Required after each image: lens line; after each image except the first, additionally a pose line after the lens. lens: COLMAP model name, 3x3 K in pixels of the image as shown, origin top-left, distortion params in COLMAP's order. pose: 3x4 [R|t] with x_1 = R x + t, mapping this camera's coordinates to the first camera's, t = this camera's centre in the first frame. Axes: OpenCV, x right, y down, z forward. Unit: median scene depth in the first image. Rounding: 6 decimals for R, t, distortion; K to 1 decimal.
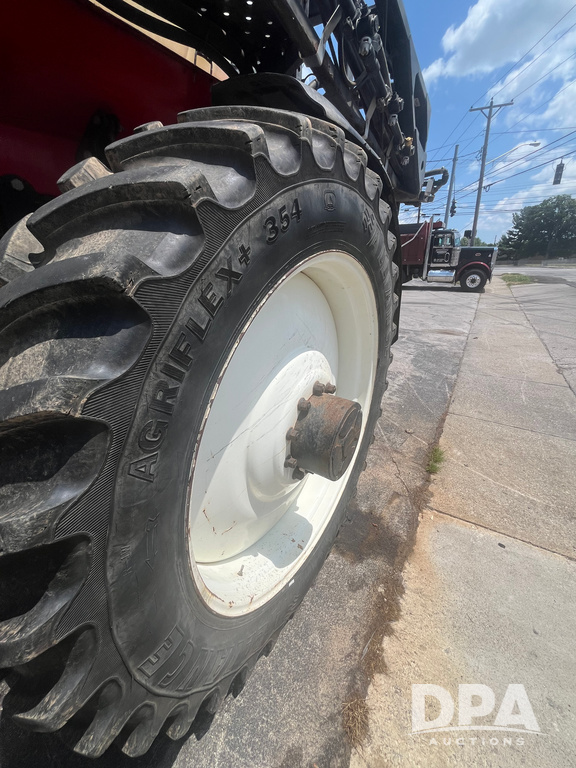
lens RADIAL K [[311.1, 0, 286.0], [0, 311.1, 381.4], [0, 0, 1]] dist [-0.001561, 0.000084]
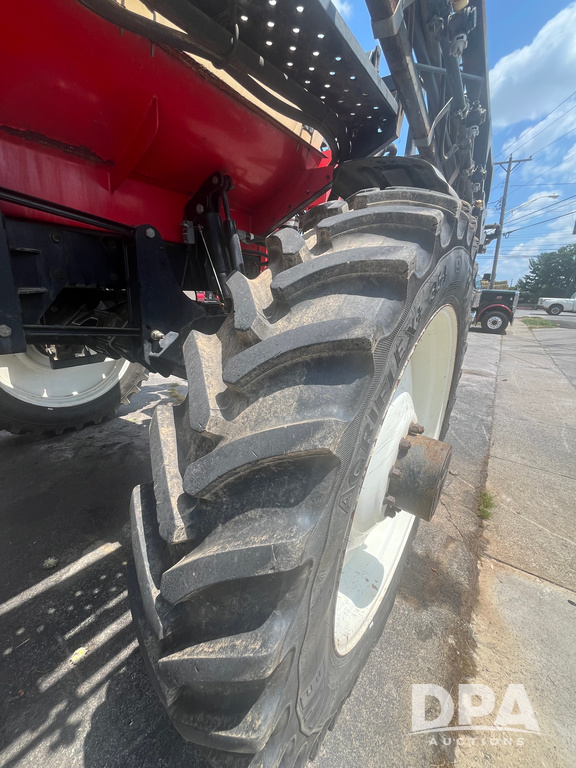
lens RADIAL K [[311.1, 0, 287.5], [0, 311.1, 381.6], [0, 0, 1]] dist [-0.001561, 0.000084]
pose [[0.997708, 0.055552, -0.038633, -0.246443], [-0.058929, 0.993957, -0.092616, -0.011152], [0.033254, 0.094680, 0.994952, -0.059562]]
